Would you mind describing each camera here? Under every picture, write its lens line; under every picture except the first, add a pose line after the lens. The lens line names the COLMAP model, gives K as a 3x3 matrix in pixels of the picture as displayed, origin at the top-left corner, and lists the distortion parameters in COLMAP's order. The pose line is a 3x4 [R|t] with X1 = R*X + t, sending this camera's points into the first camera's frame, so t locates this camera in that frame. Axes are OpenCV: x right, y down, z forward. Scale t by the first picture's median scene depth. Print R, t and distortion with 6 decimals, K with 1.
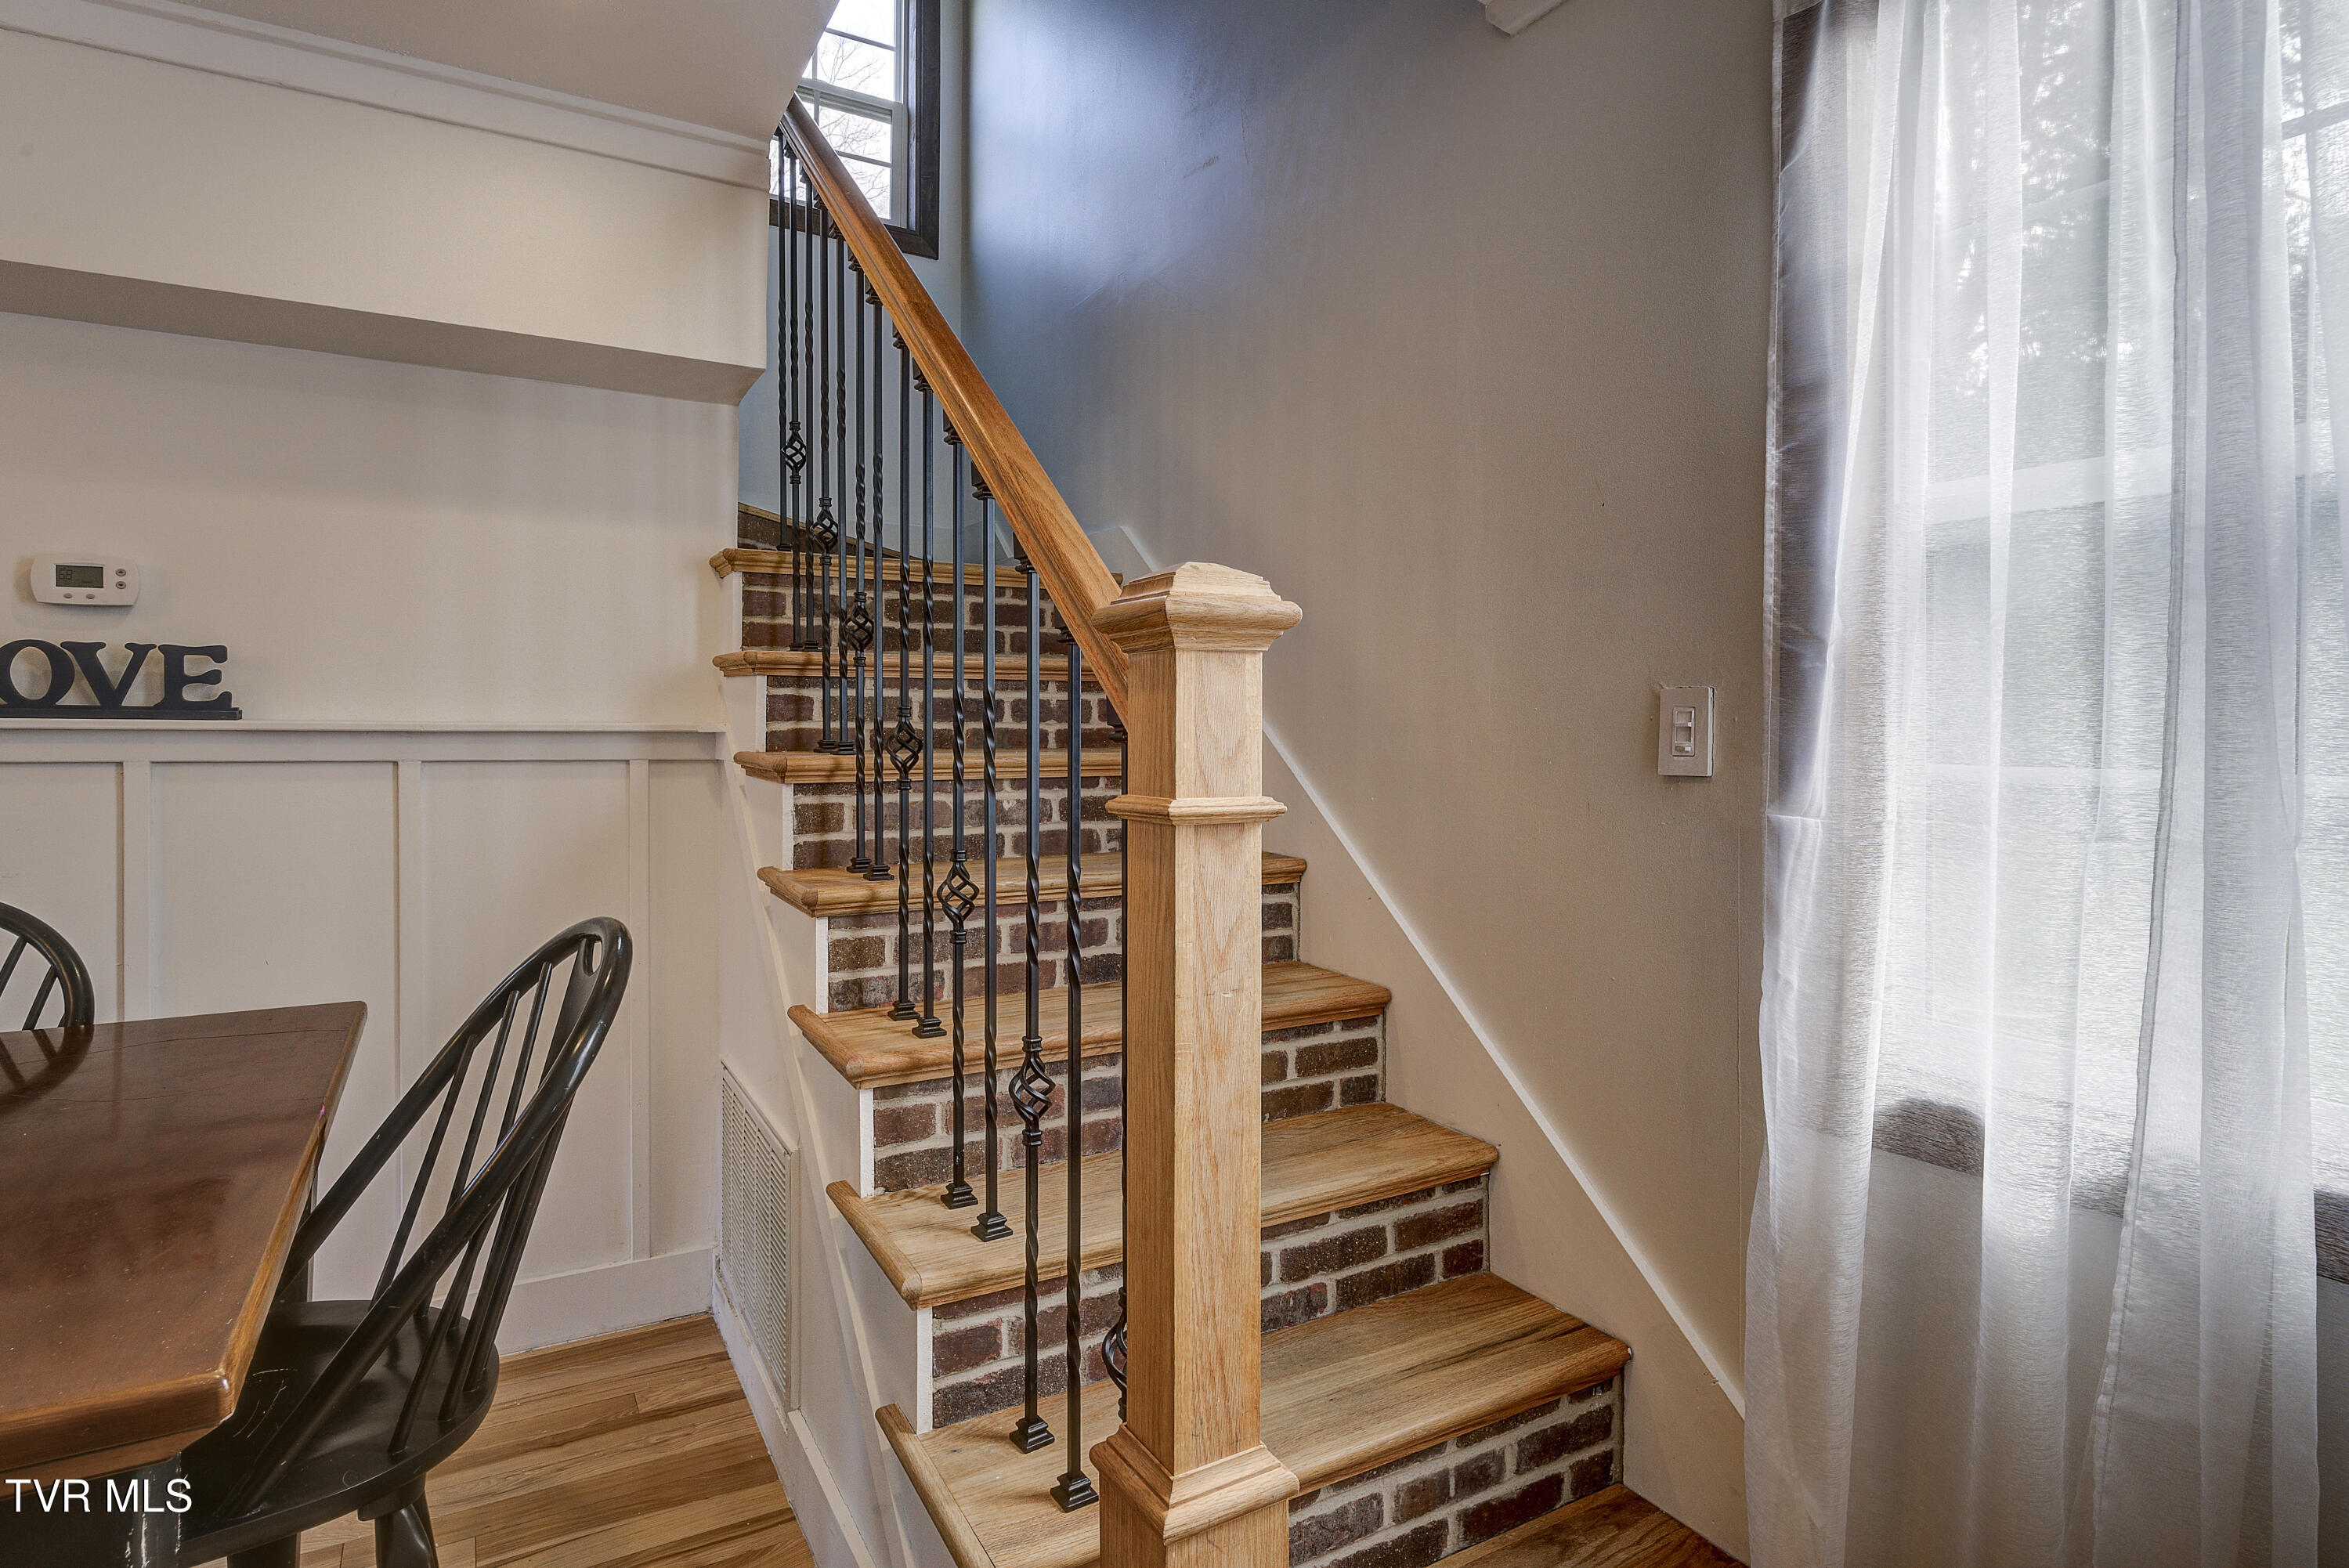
lens RADIAL K [[1206.5, 0, 1142.1], [0, 1206.5, 736.6], [0, 0, 1]] dist [-0.013416, 0.003085]
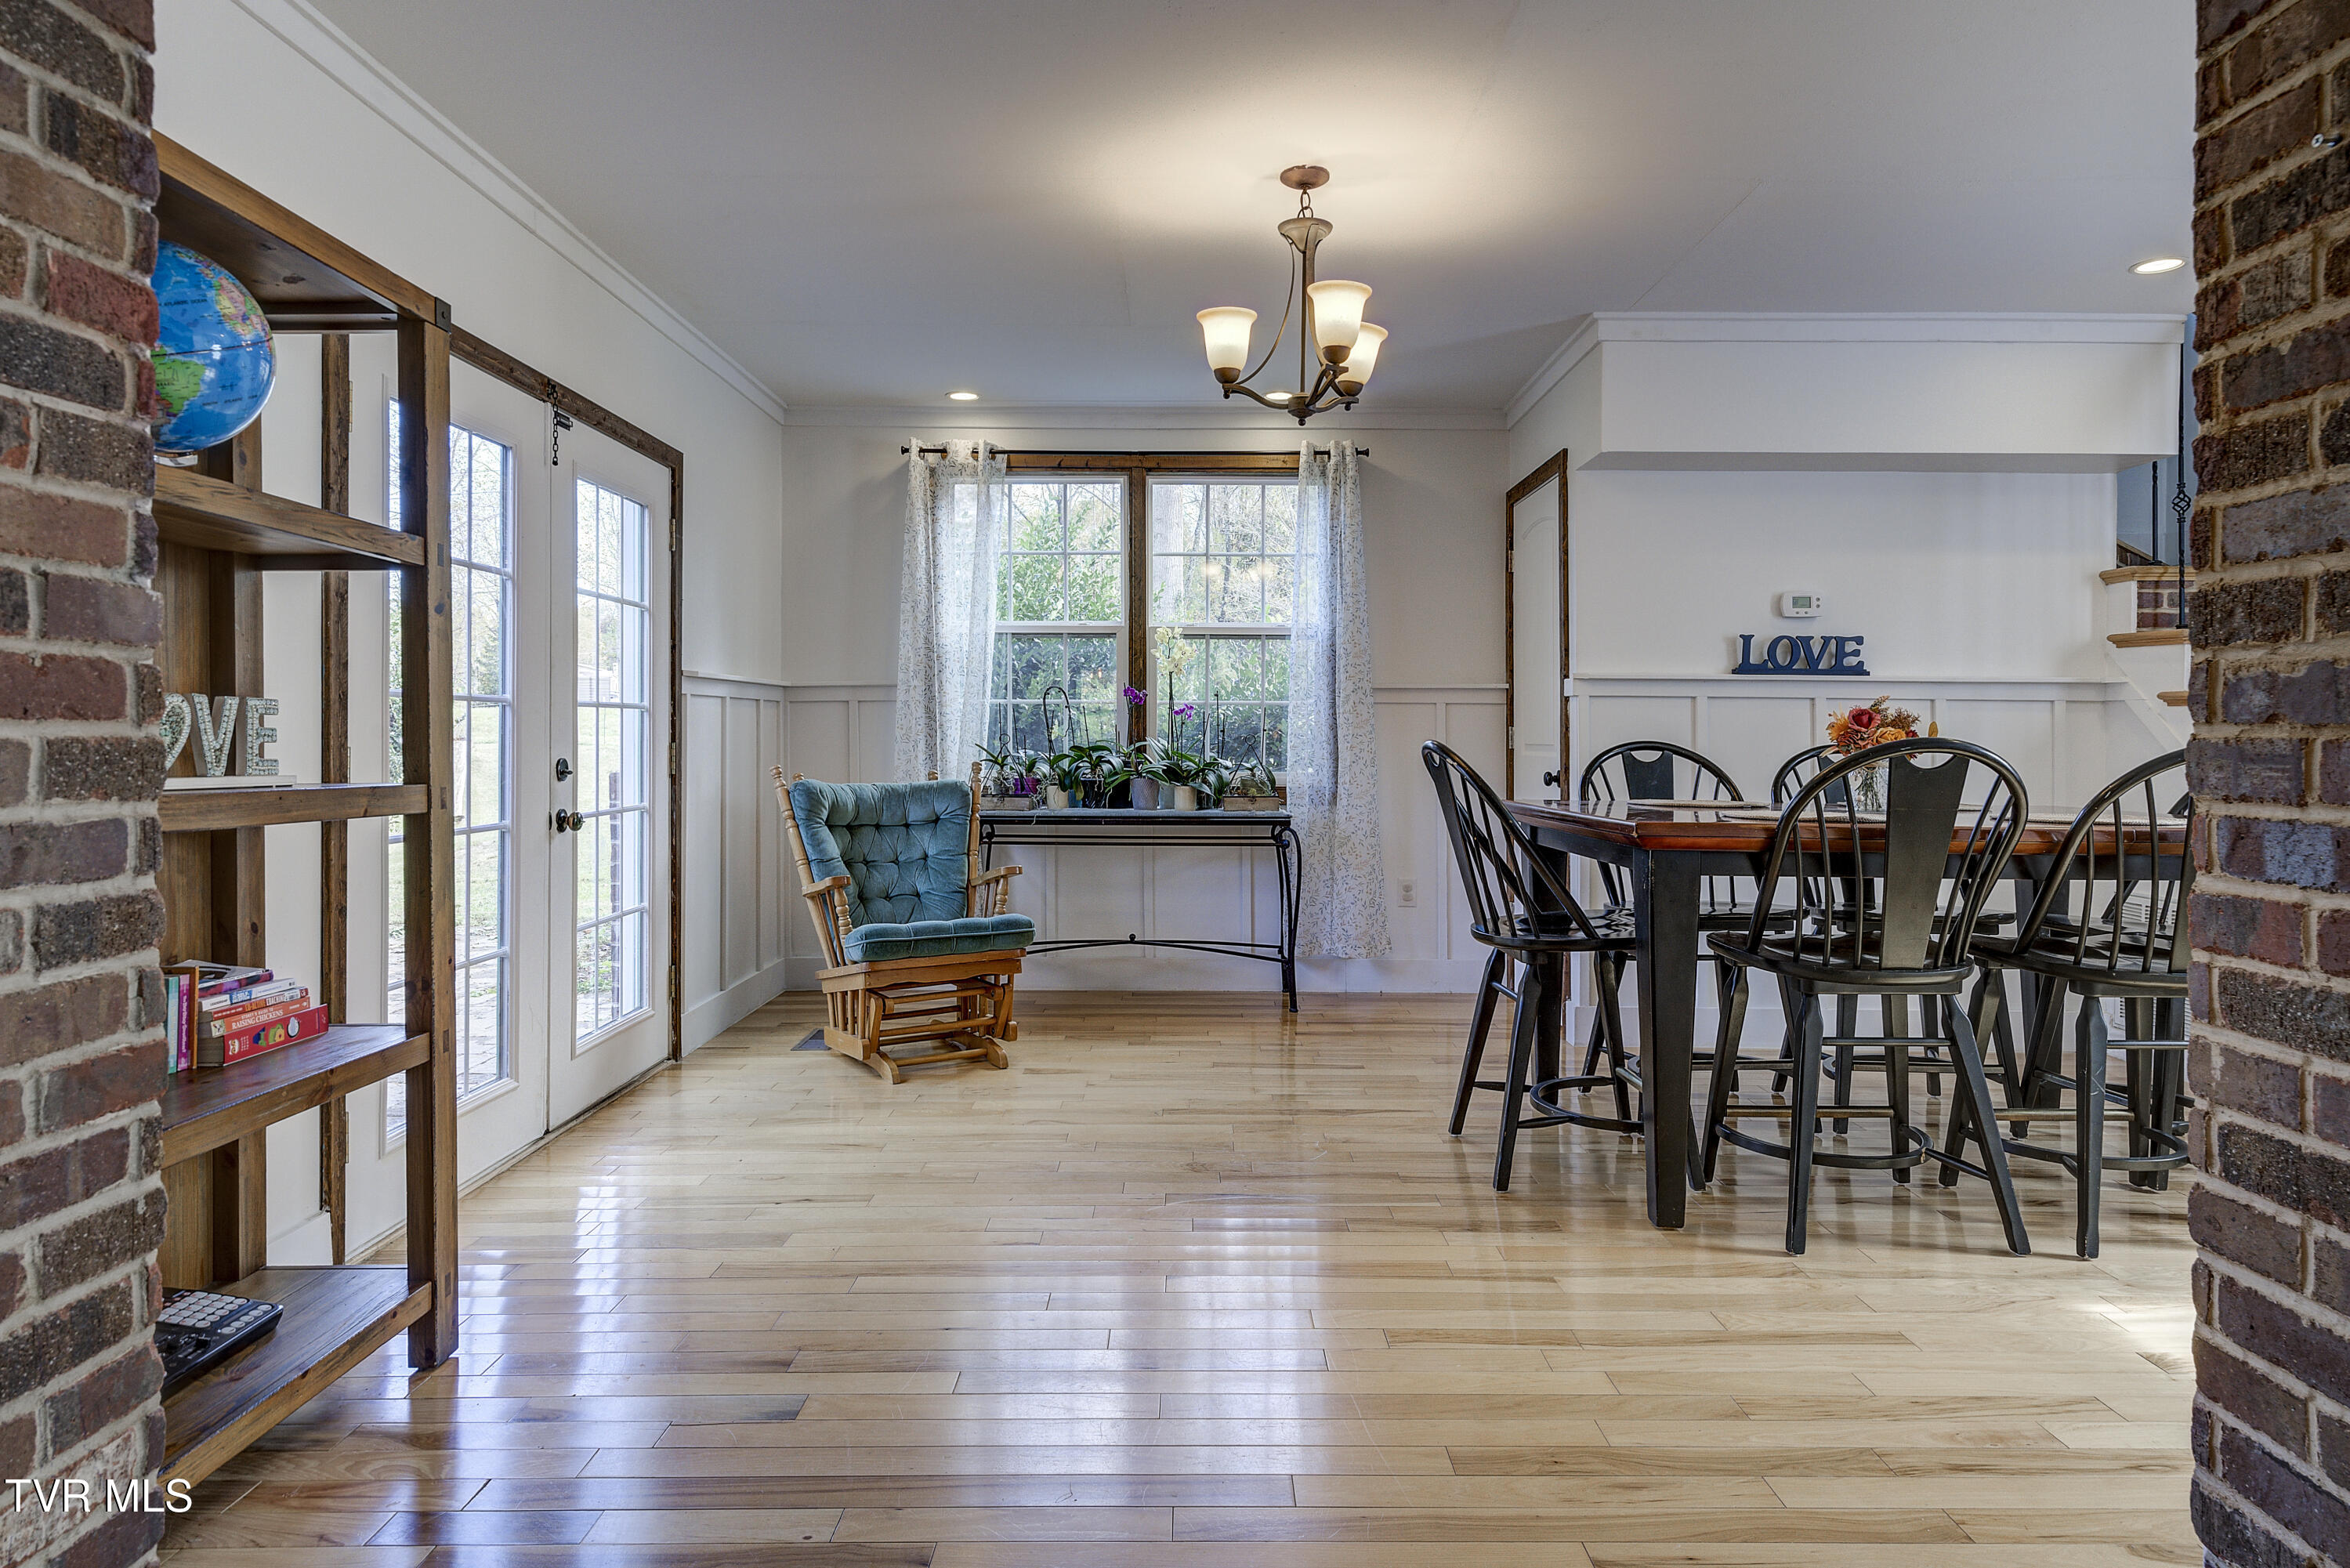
lens RADIAL K [[1373.1, 0, 1192.8], [0, 1373.1, 736.5], [0, 0, 1]] dist [0.006625, -0.002011]
pose [[0.871887, 0.001756, -0.489705, -0.636013], [-0.004790, 0.999976, -0.004942, 0.098471], [0.489685, 0.006655, 0.871874, -1.409336]]
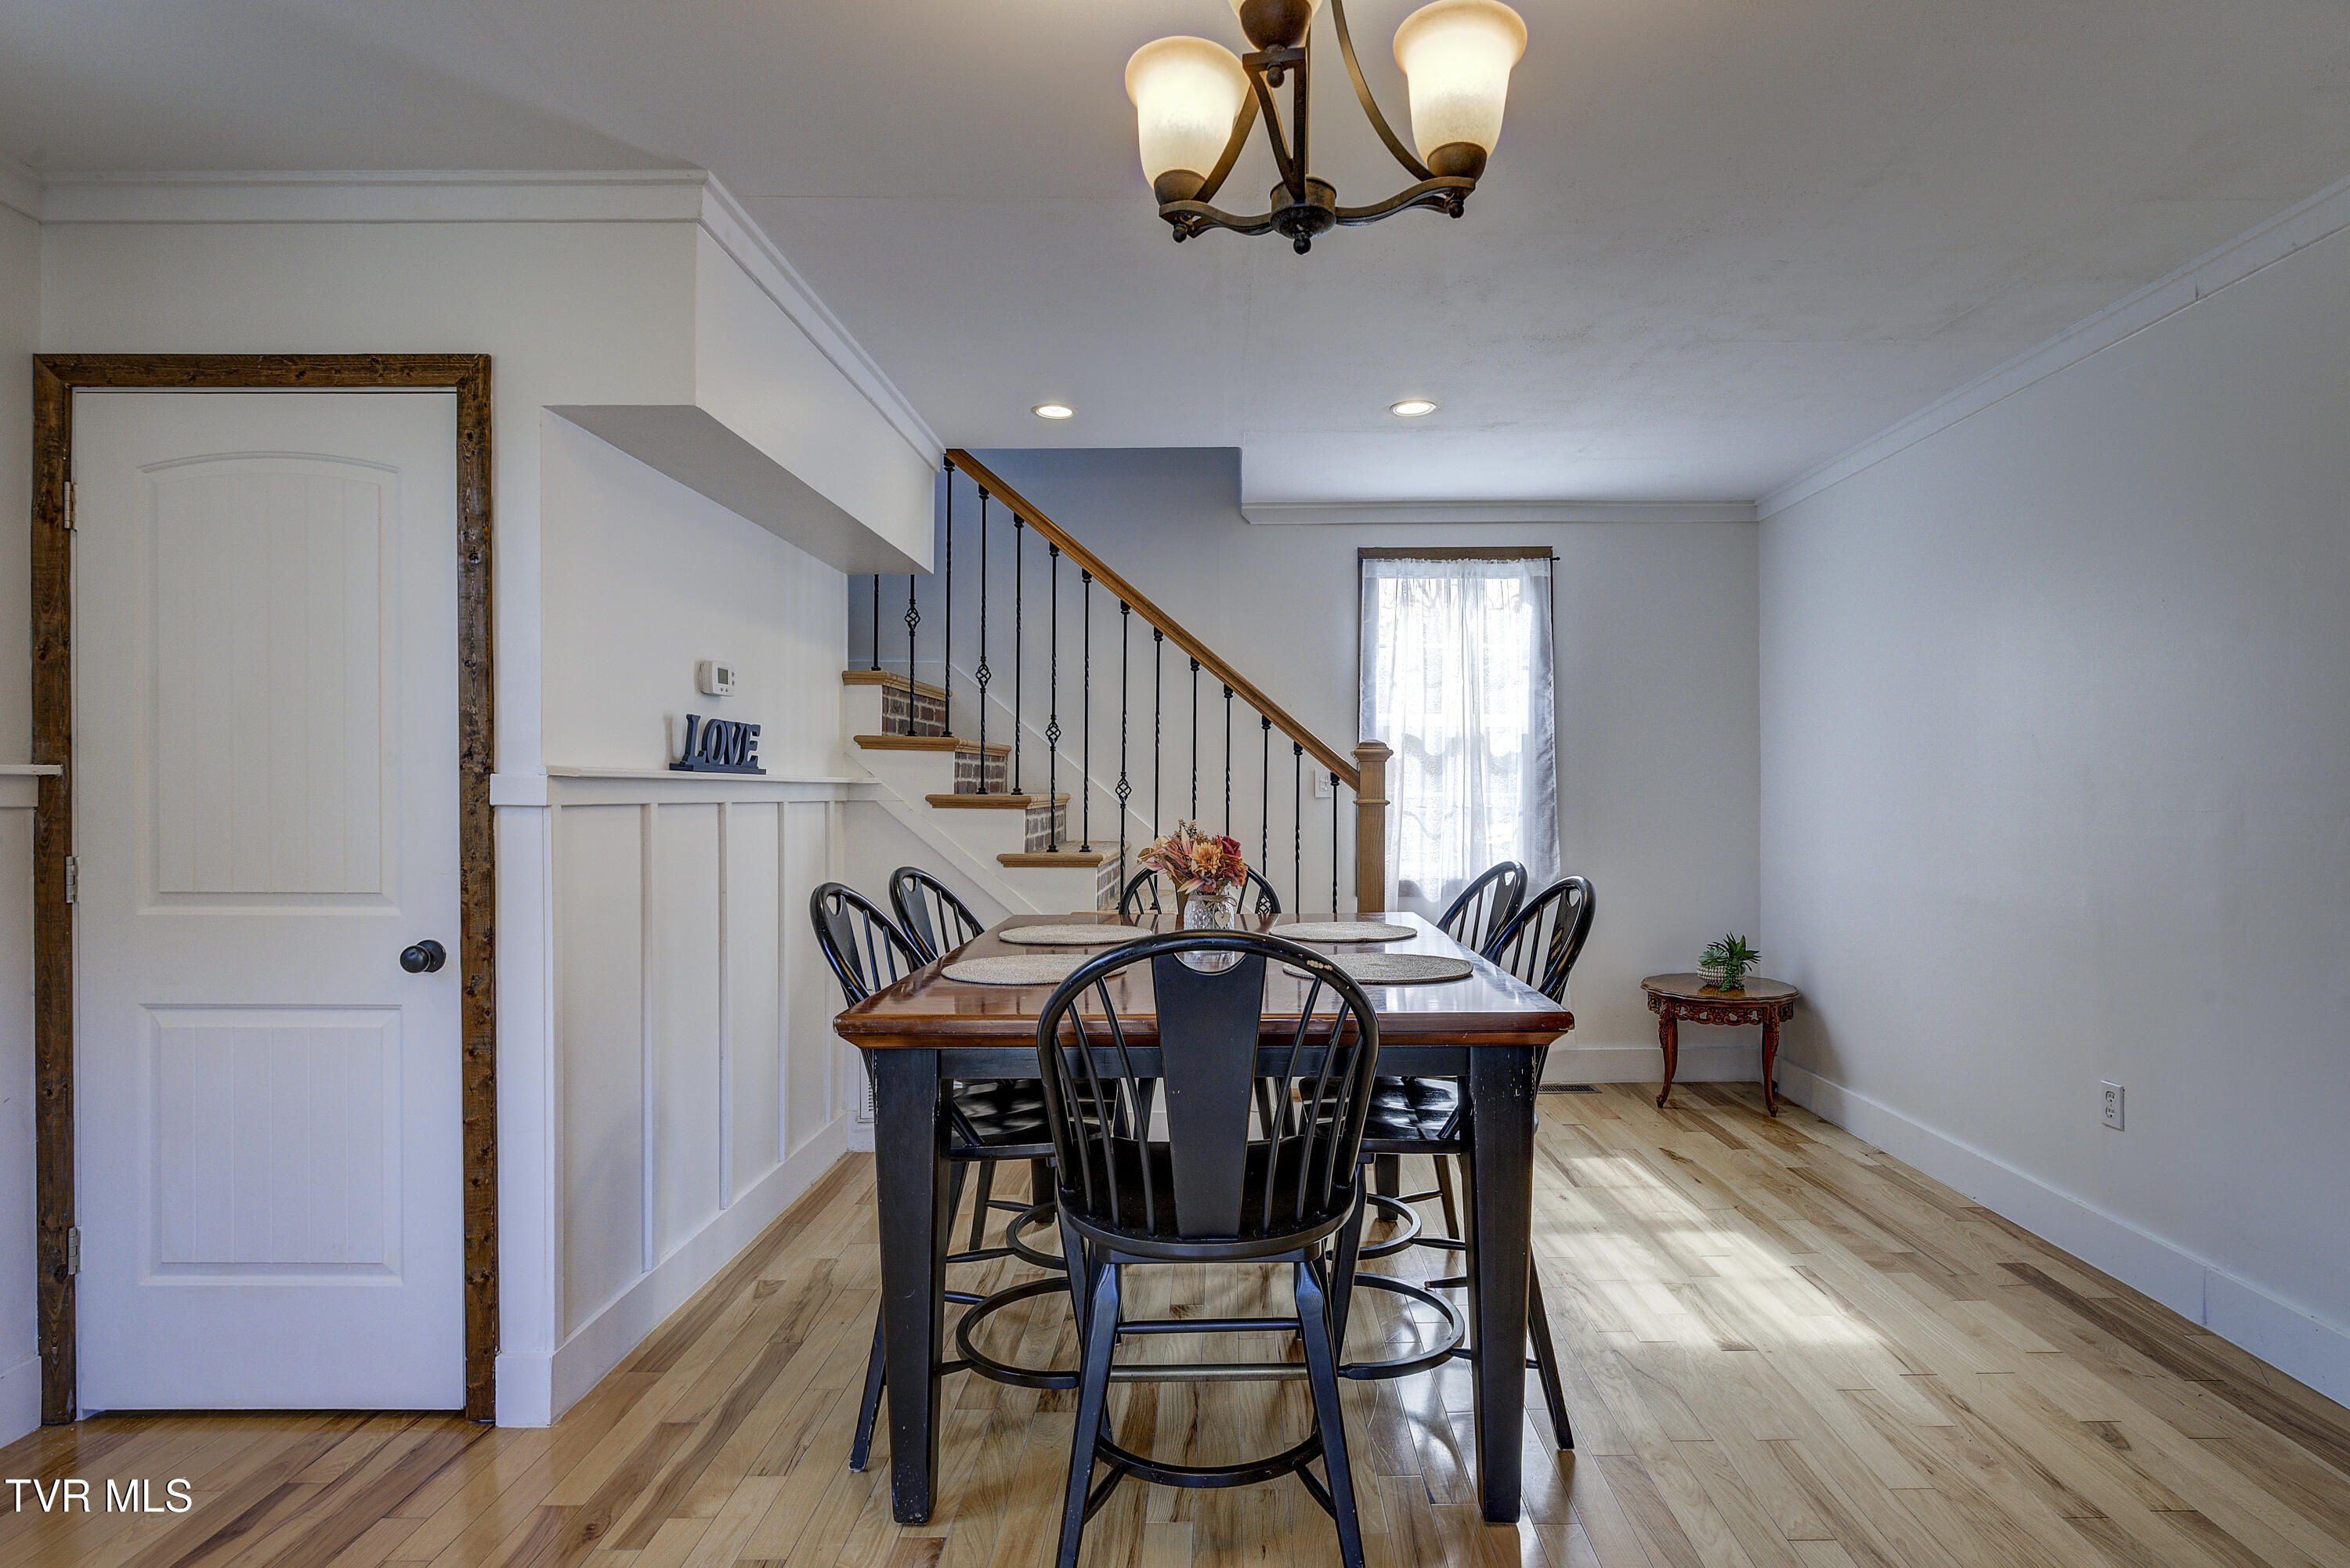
lens RADIAL K [[1206.9, 0, 1216.4], [0, 1206.9, 789.1], [0, 0, 1]] dist [-0.013416, 0.003085]
pose [[0.495153, -0.002192, 0.868803, -1.821250], [0.004827, 0.999988, -0.000228, 0.008017], [-0.868792, 0.004306, 0.495158, -0.249835]]
